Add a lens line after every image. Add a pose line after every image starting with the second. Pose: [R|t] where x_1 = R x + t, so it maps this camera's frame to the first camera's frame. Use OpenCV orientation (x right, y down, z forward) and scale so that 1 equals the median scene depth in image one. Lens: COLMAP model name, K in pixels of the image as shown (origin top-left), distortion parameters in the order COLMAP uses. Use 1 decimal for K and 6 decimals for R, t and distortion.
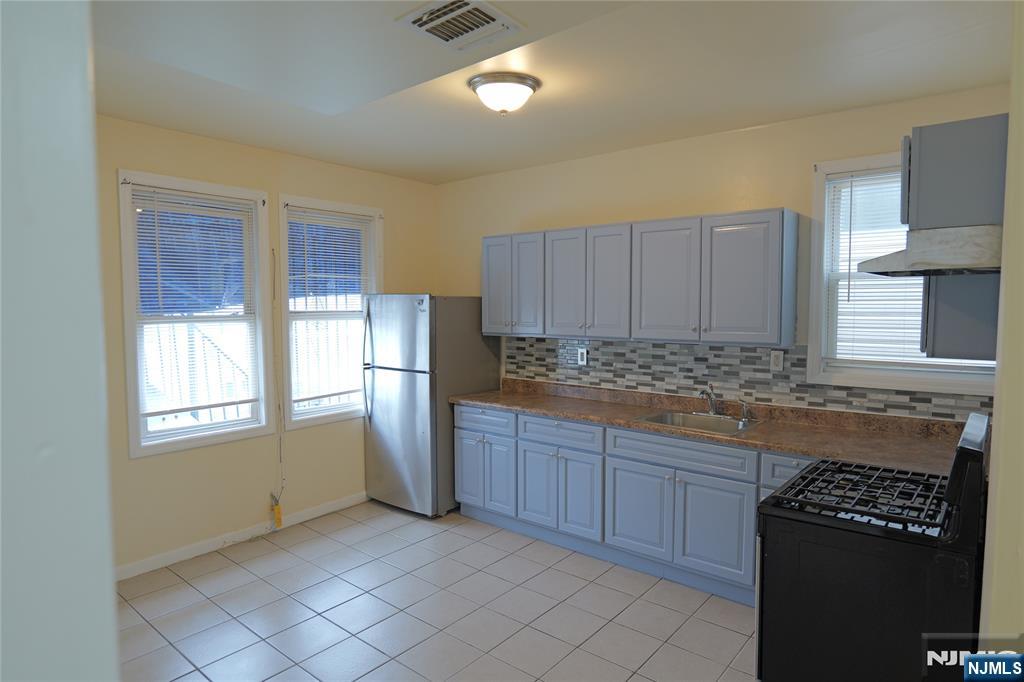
lens RADIAL K [[606.0, 0, 511.6], [0, 606.0, 325.7], [0, 0, 1]] dist [-0.005031, -0.001380]
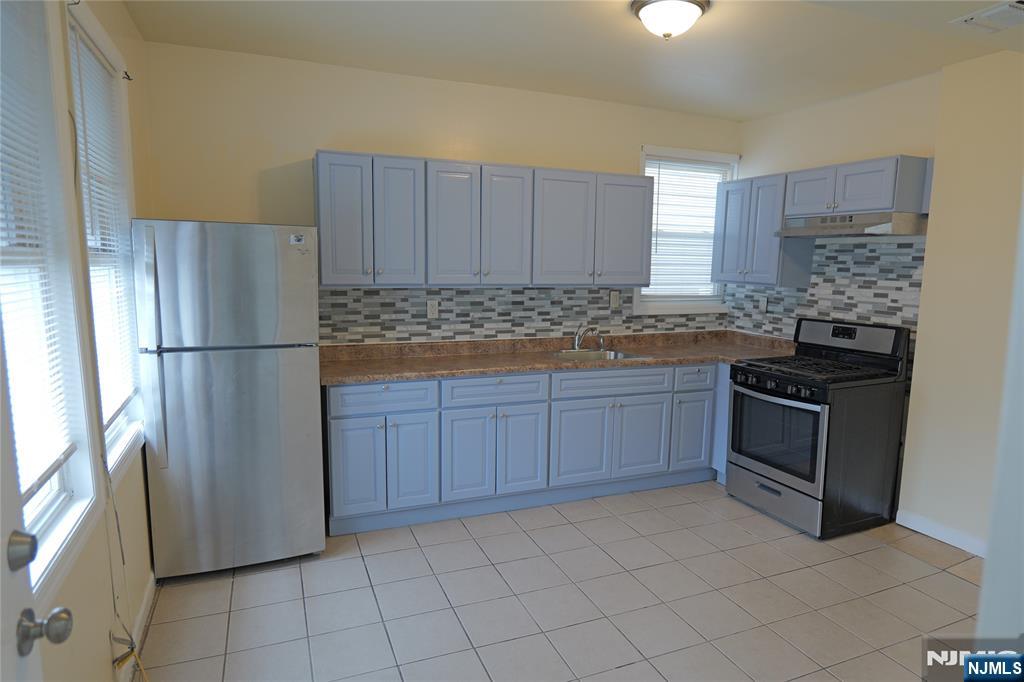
lens RADIAL K [[594.7, 0, 512.0], [0, 594.7, 341.0], [0, 0, 1]] dist [-0.001291, 0.000217]
pose [[0.475339, -0.119408, 0.871662, -0.666945], [0.008479, 0.991323, 0.131176, -0.017658], [-0.879762, -0.054962, 0.472227, 0.546723]]
